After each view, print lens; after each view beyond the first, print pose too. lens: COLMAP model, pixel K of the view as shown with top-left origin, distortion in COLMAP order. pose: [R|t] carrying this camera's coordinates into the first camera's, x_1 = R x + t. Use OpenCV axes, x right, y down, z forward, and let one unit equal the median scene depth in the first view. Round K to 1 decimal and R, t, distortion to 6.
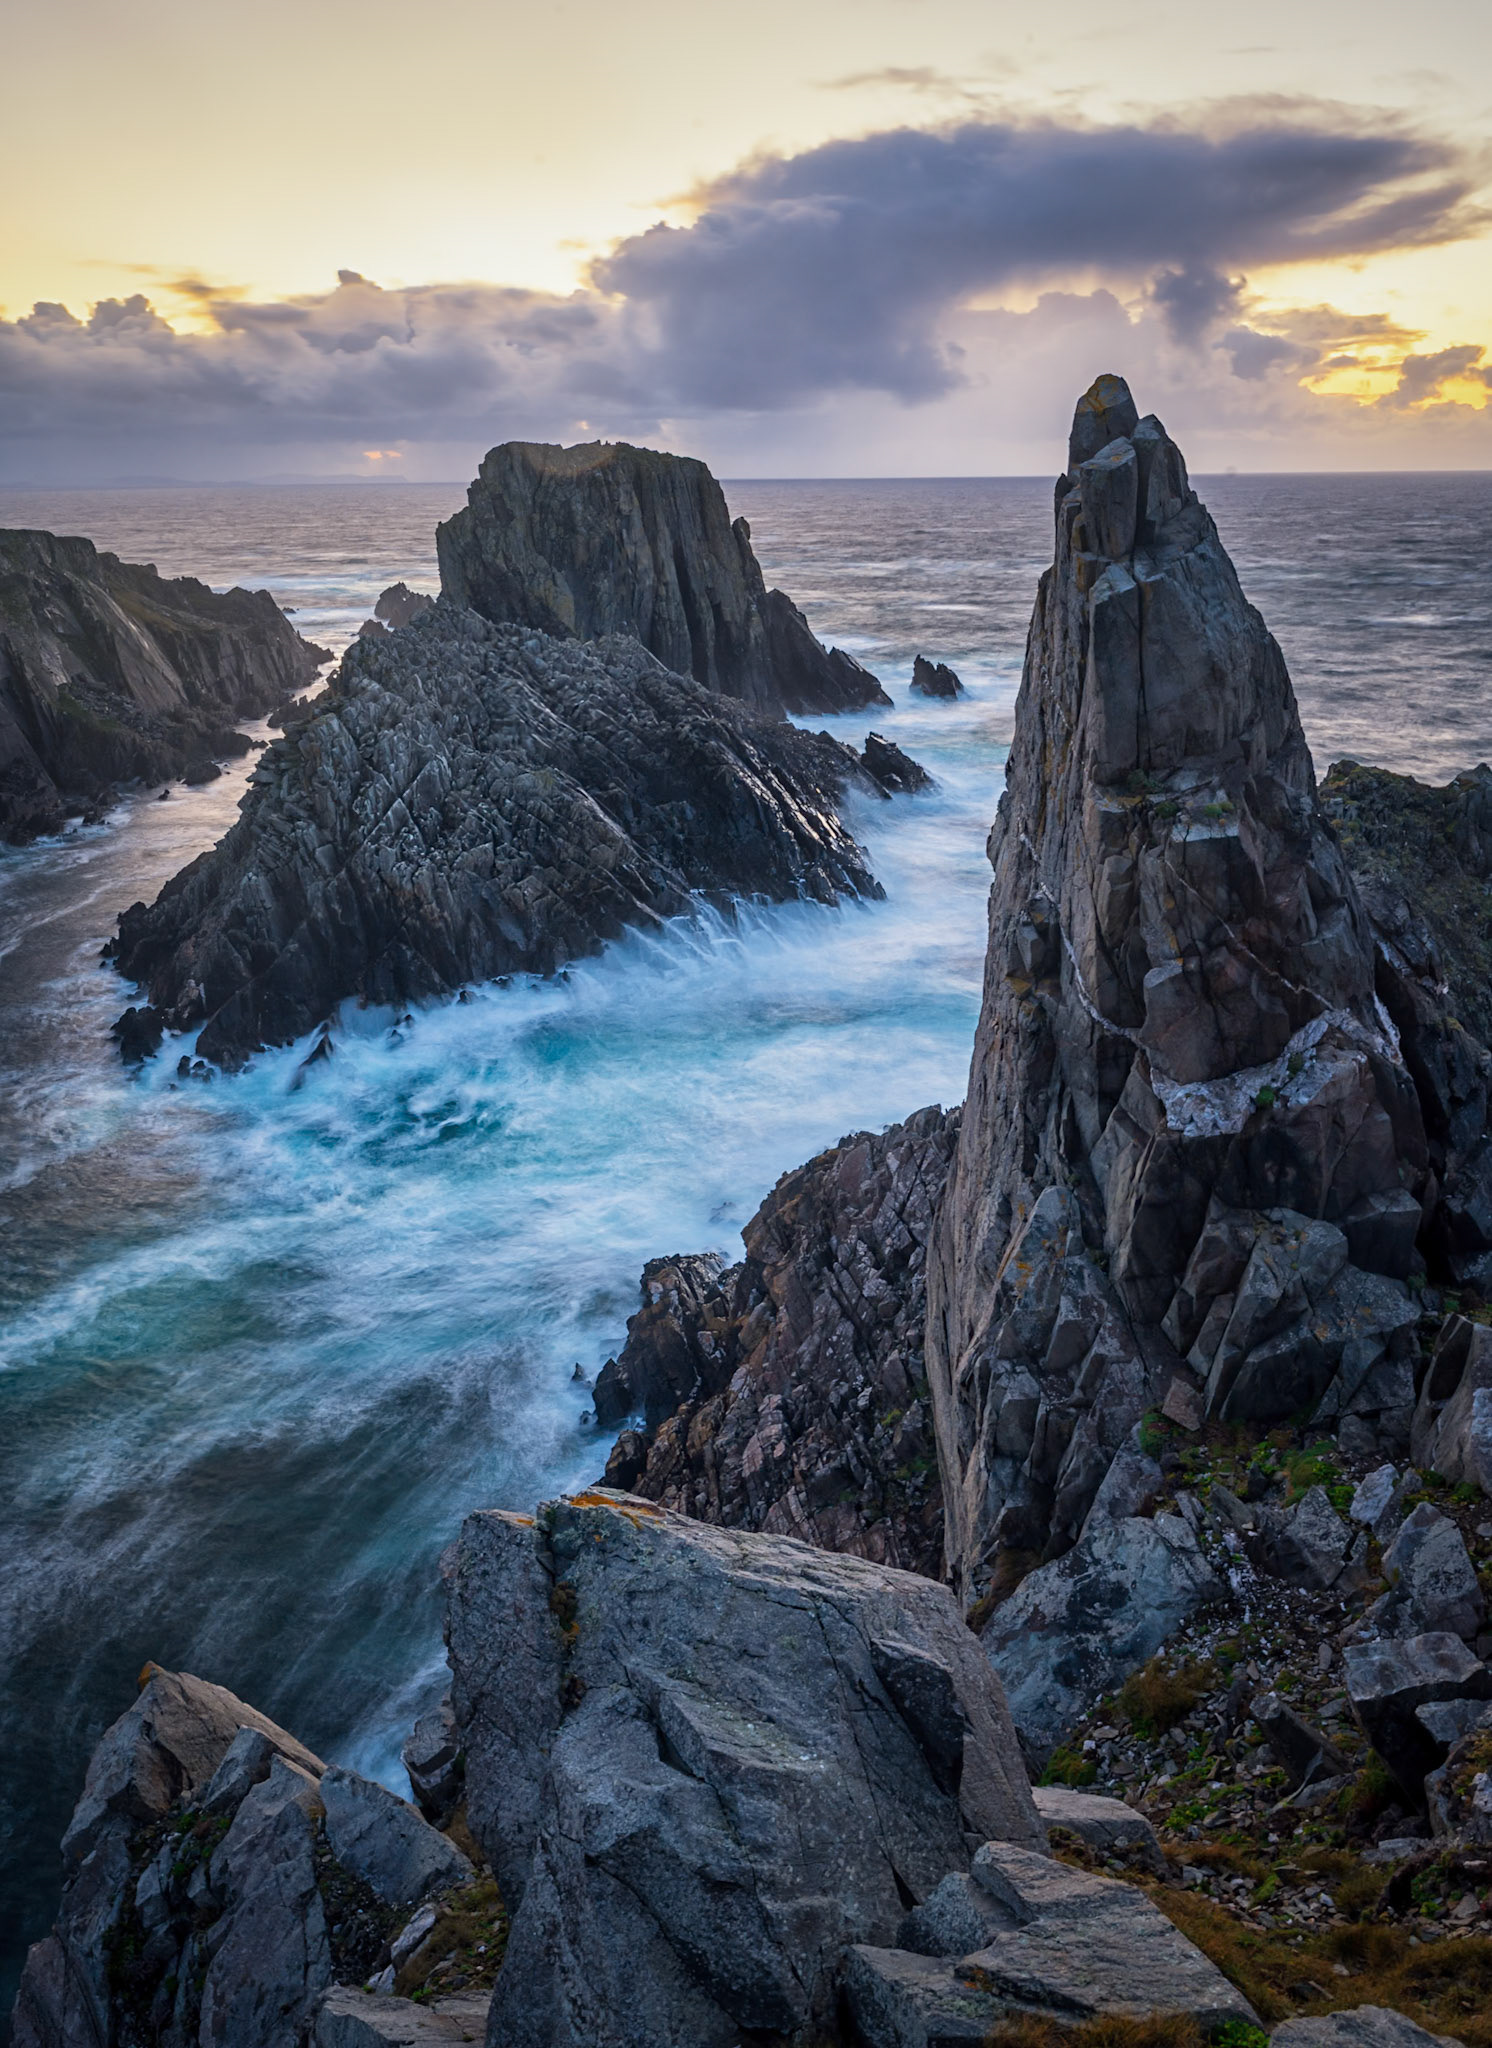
lens RADIAL K [[1473.7, 0, 746.0], [0, 1473.7, 1024.0], [0, 0, 1]] dist [0.003074, 0.000499]
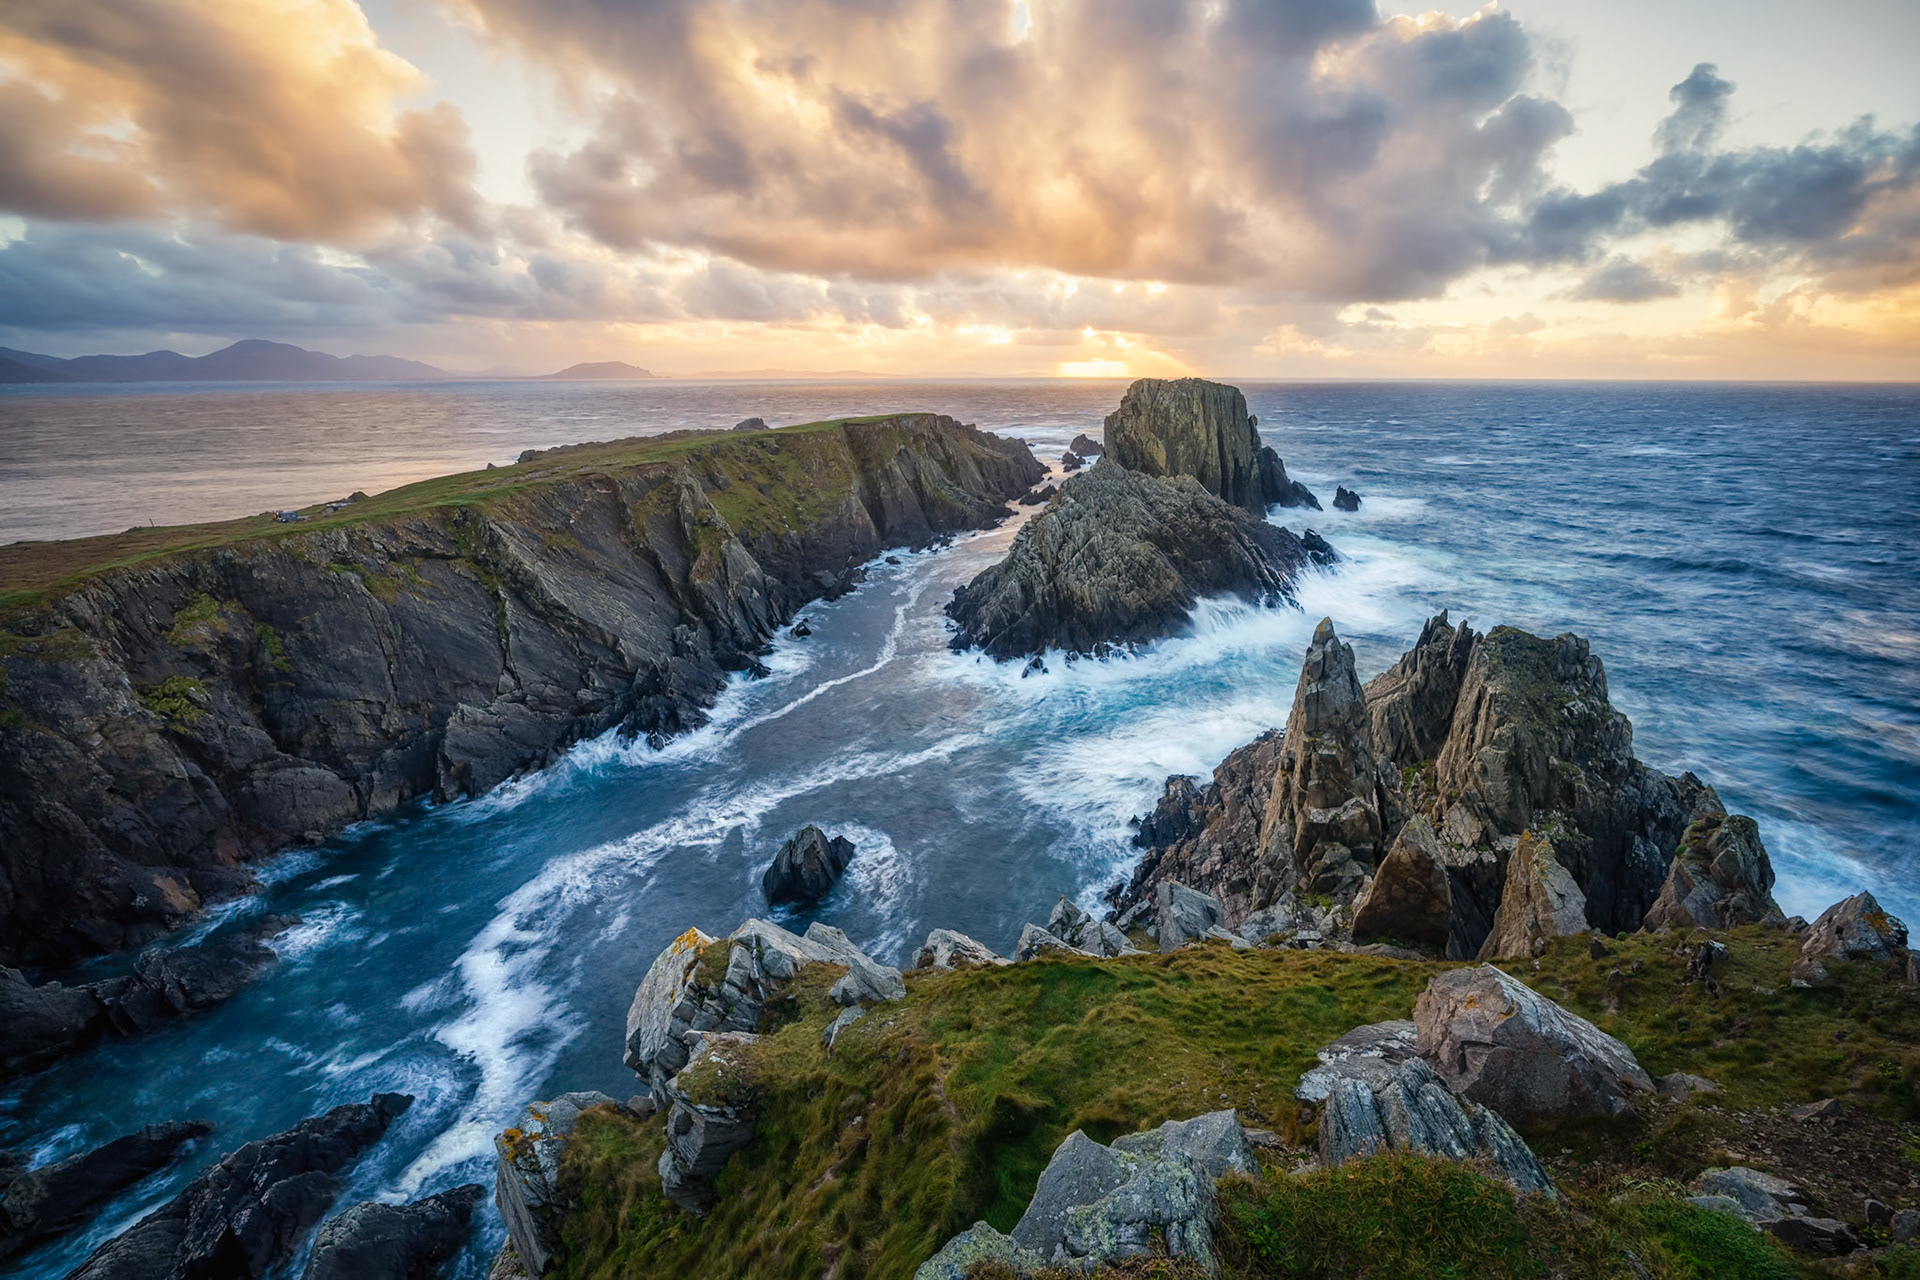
lens RADIAL K [[859.6, 0, 960.0], [0, 859.6, 640.0], [0, 0, 1]] dist [-0.003086, 0.000809]
pose [[0.947241, 0.107836, -0.301838, 0.005012], [-0.088862, 0.993145, 0.075943, -0.104982], [0.307958, -0.045115, 0.950330, -0.317538]]
